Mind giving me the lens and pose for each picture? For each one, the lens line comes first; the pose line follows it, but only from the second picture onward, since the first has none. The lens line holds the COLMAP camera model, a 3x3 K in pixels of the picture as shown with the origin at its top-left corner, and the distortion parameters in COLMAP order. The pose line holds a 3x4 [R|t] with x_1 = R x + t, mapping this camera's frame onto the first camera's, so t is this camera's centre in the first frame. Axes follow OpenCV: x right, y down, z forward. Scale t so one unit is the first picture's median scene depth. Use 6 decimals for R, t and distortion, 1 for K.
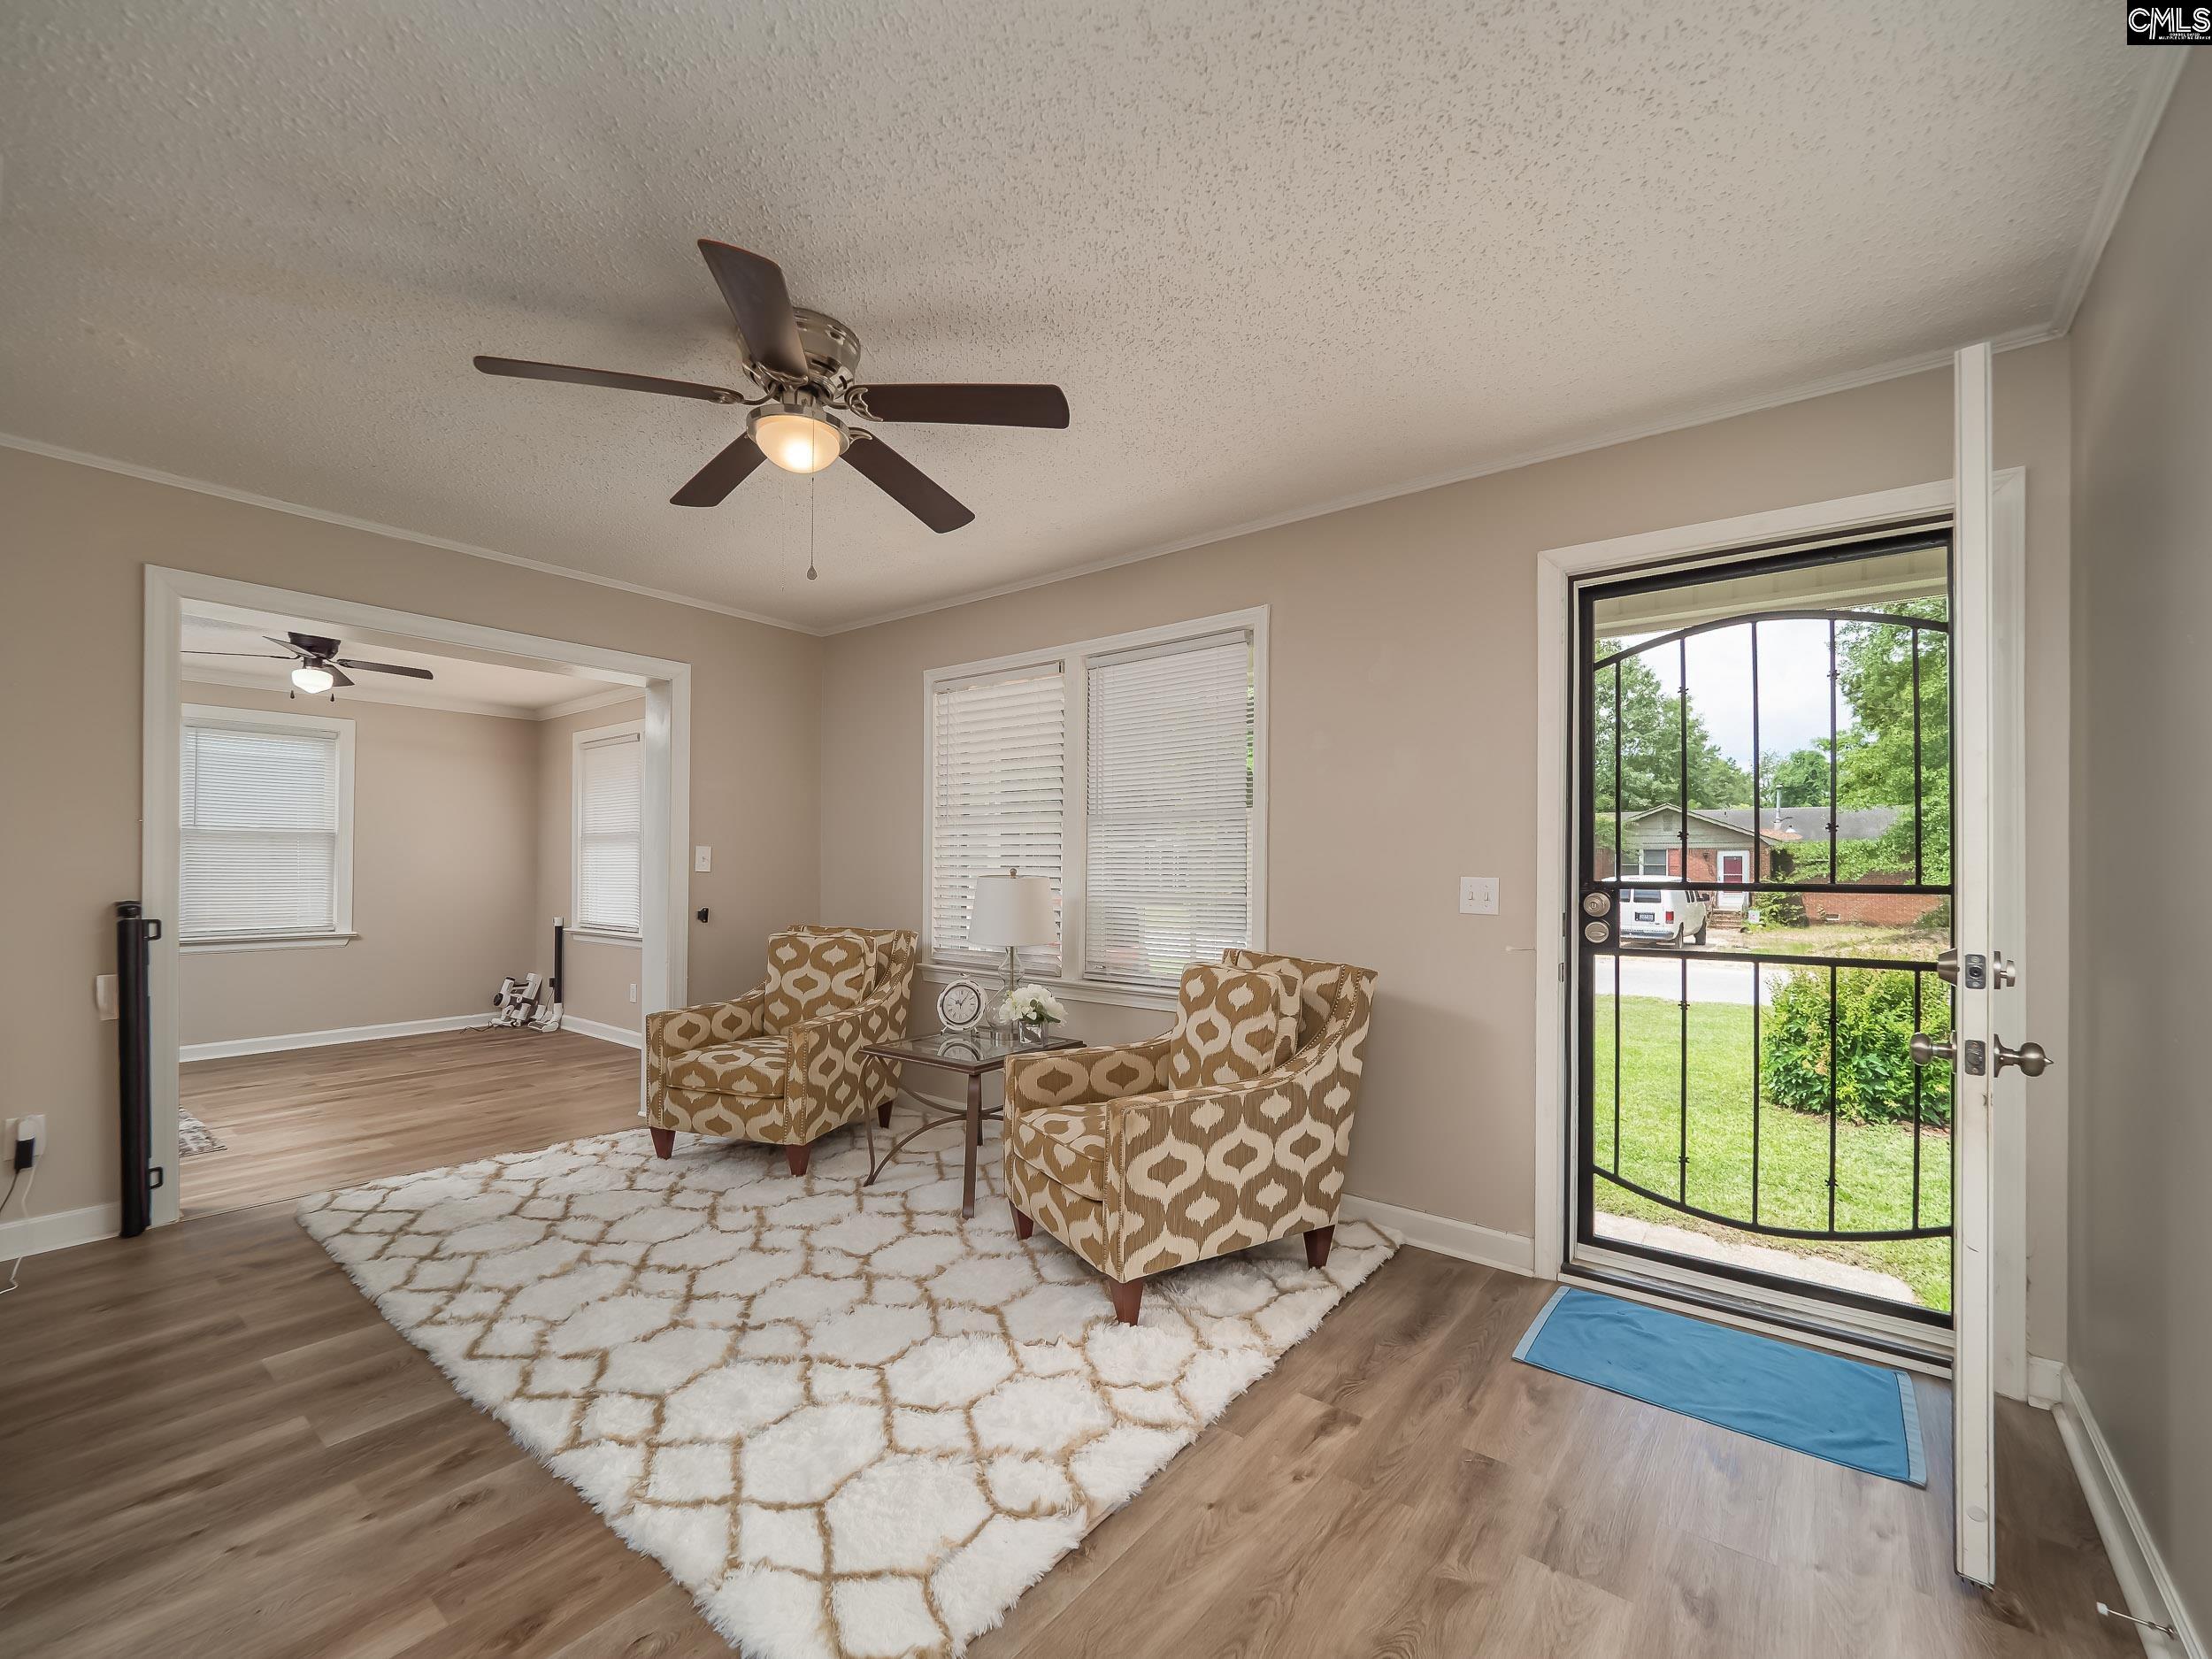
lens RADIAL K [[945.3, 0, 1101.5], [0, 945.3, 859.2], [0, 0, 1]] dist [-0.003023, -0.000476]
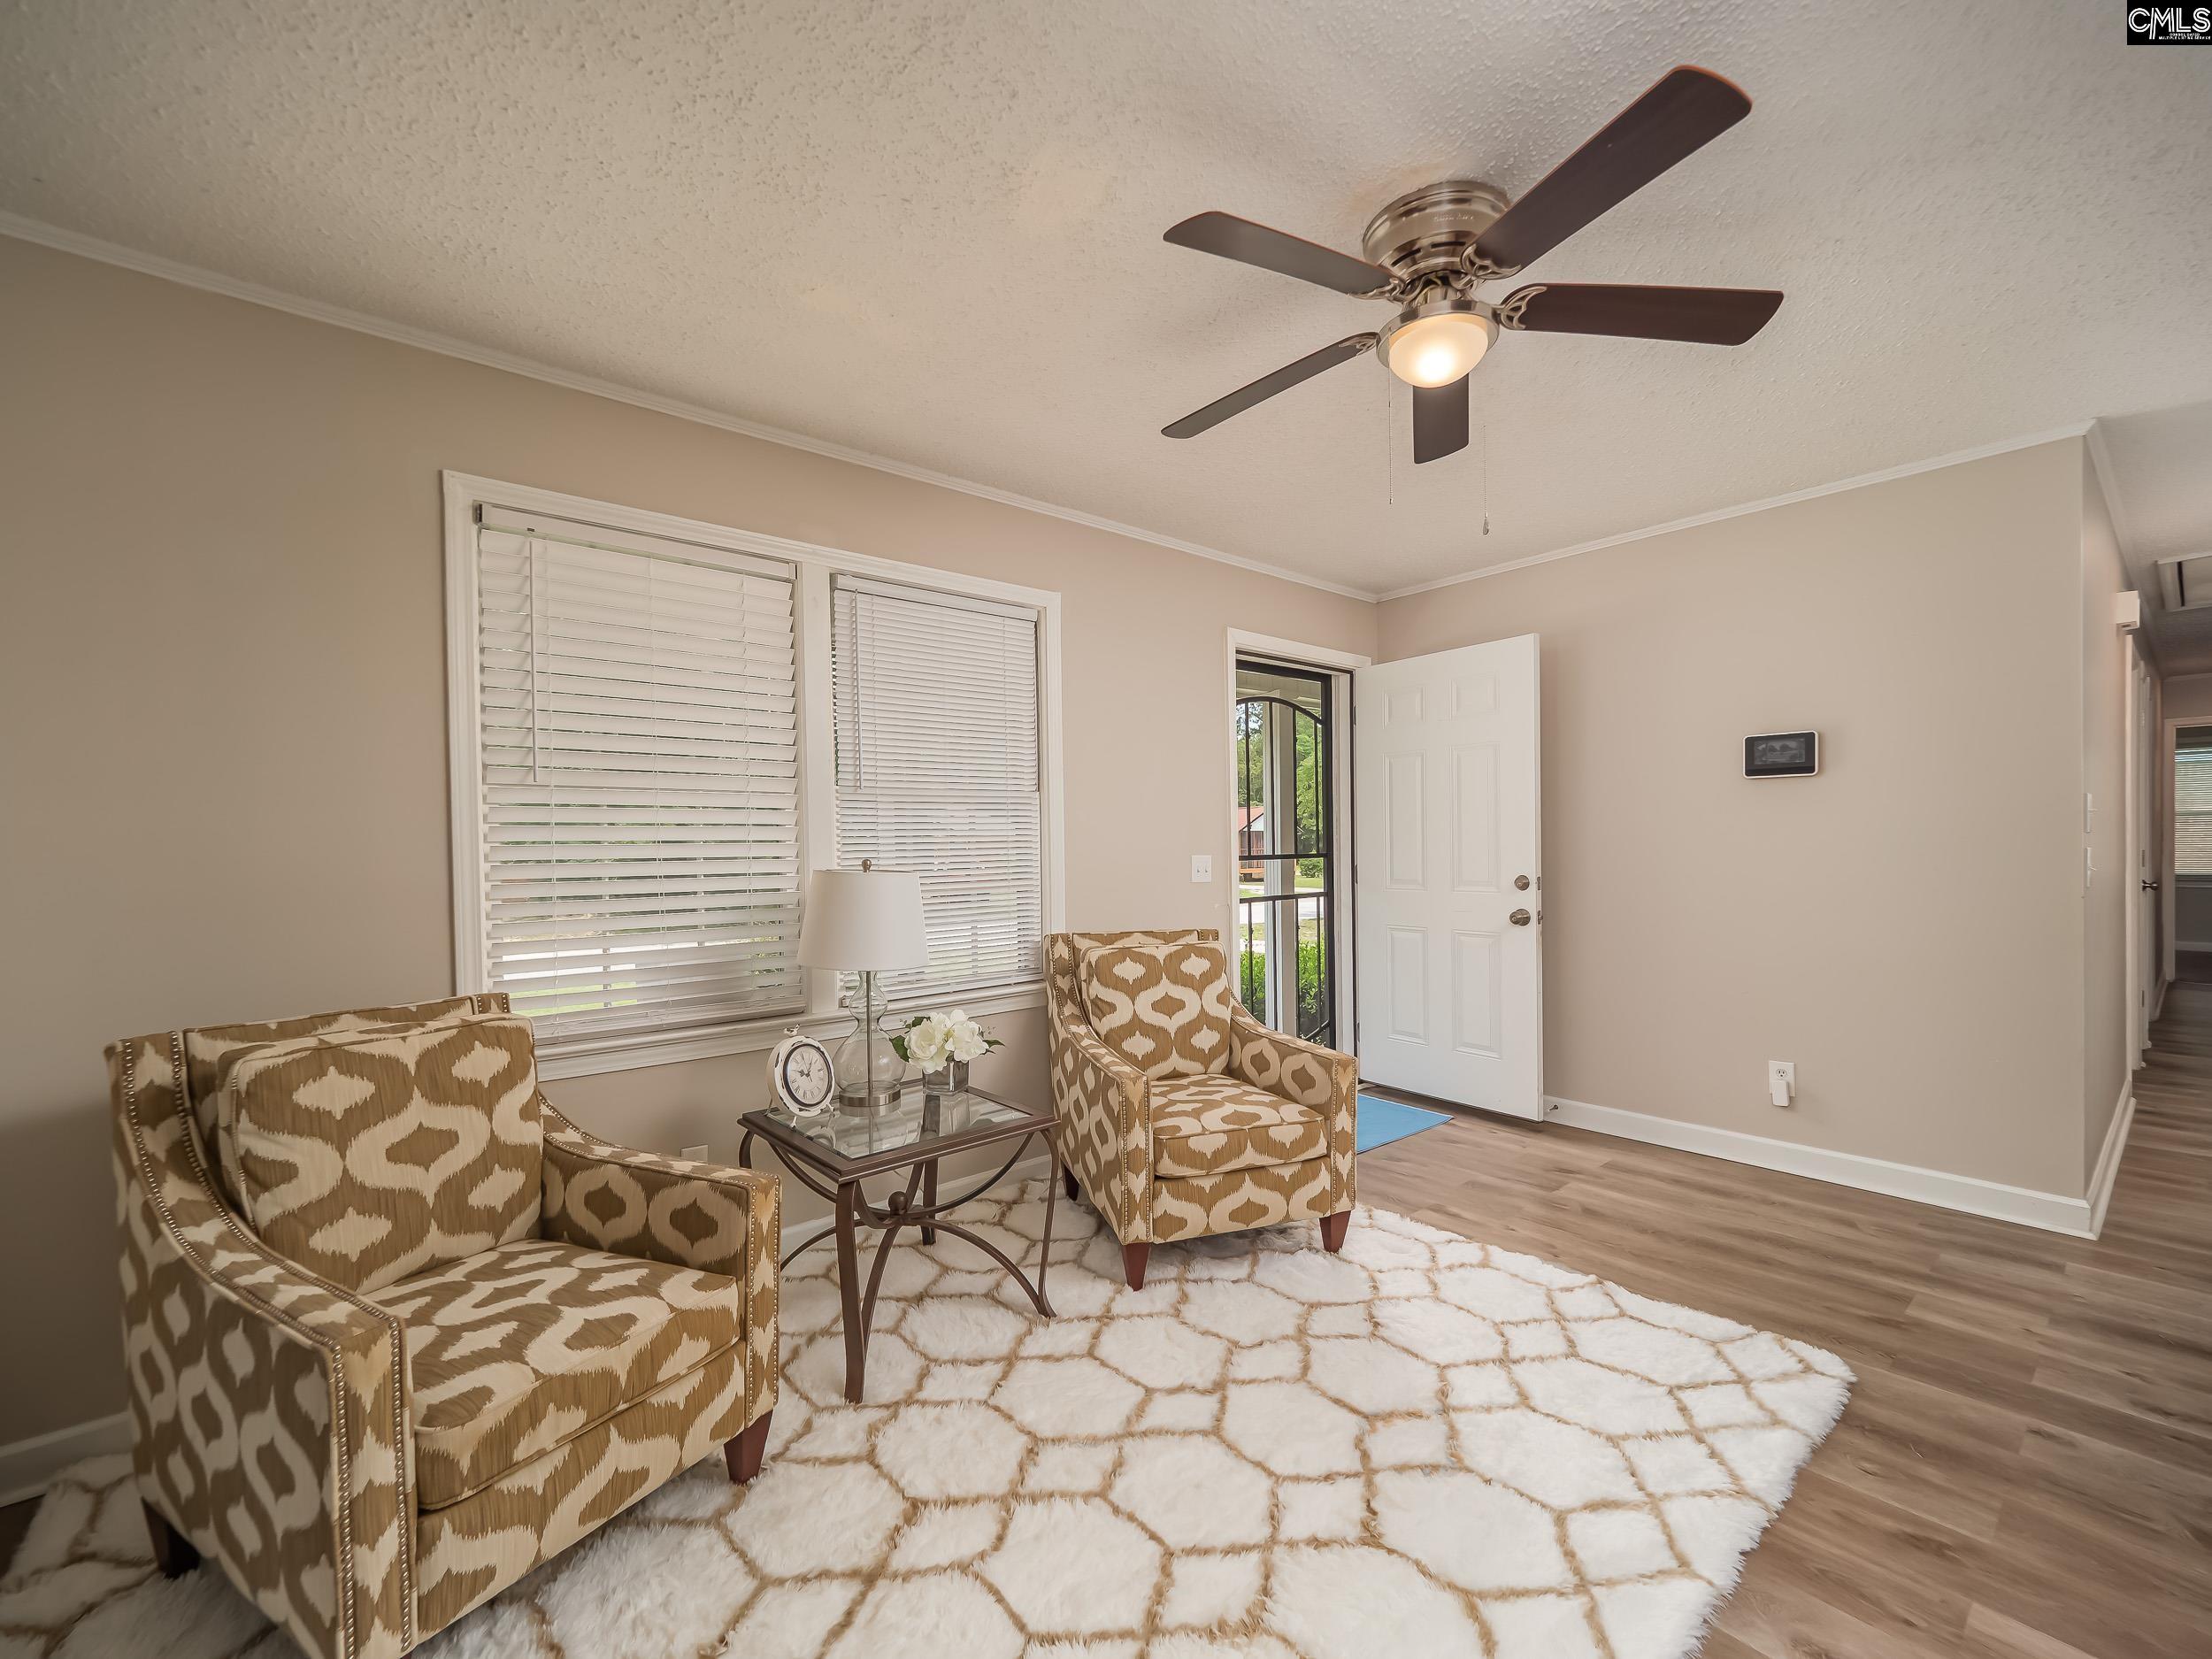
lens RADIAL K [[945.3, 0, 1101.5], [0, 945.3, 859.2], [0, 0, 1]] dist [-0.003023, -0.000476]
pose [[0.201805, -0.012539, 0.979346, -0.954307], [0.026605, 0.999619, 0.007316, 0.011146], [-0.979064, 0.024579, 0.202061, 0.879270]]
